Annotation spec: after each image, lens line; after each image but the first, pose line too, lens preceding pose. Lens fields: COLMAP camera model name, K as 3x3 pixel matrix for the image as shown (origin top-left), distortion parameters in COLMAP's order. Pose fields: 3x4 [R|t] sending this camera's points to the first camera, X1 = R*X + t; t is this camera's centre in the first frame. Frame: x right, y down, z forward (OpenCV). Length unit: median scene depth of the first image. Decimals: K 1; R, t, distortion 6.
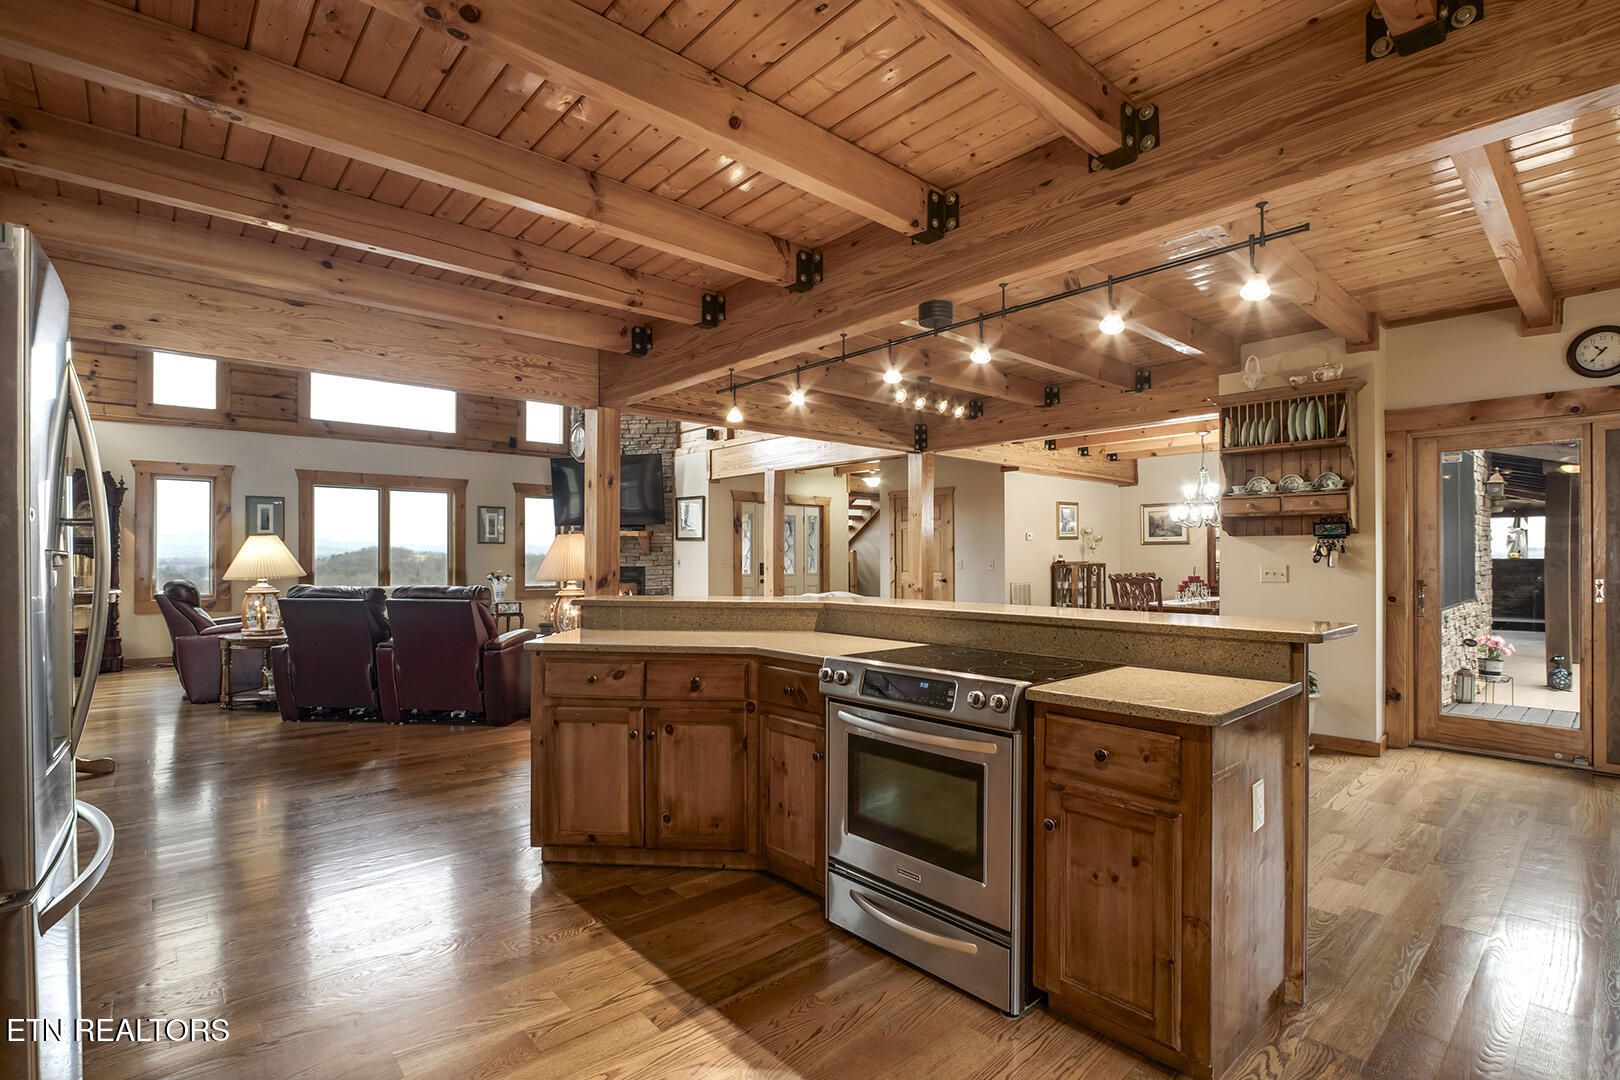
lens RADIAL K [[757.3, 0, 812.4], [0, 757.3, 553.1], [0, 0, 1]] dist [-0.037802, 0.011900]
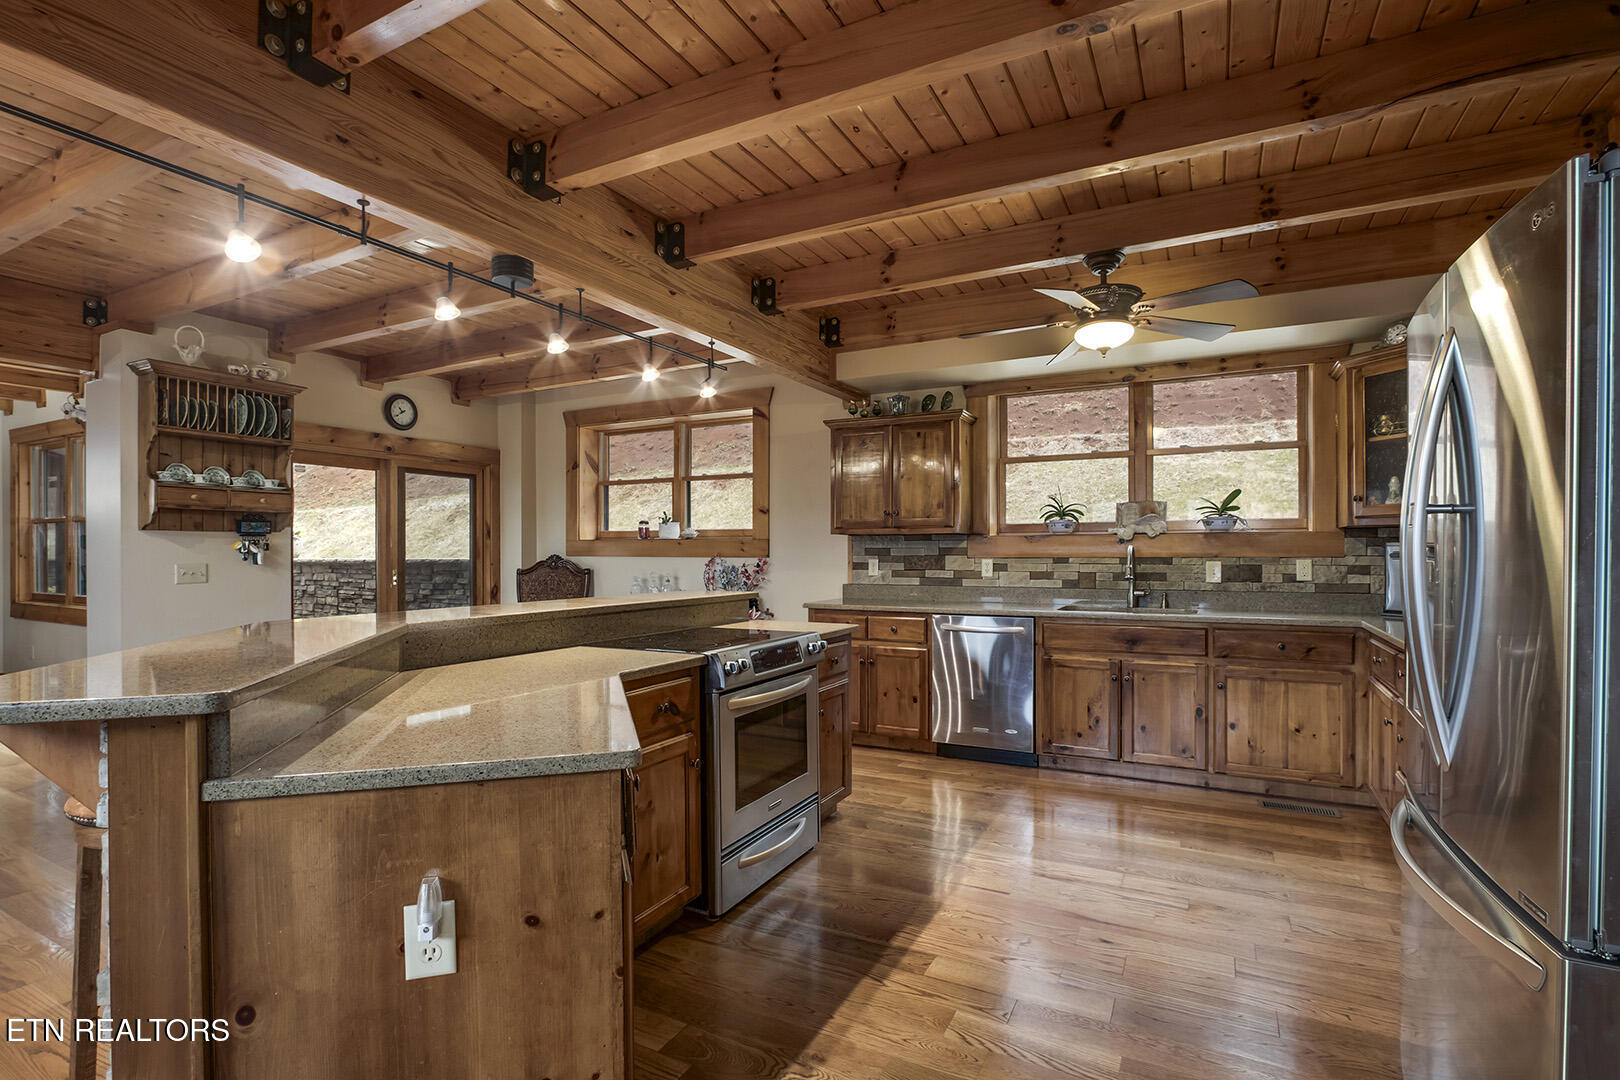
lens RADIAL K [[757.3, 0, 812.4], [0, 757.3, 553.1], [0, 0, 1]] dist [-0.037802, 0.011900]
pose [[-0.347894, 0.000738, 0.937534, -0.462883], [0.000191, 1.000000, -0.000716, 0.003503], [-0.937534, -0.000069, -0.347894, 0.595408]]
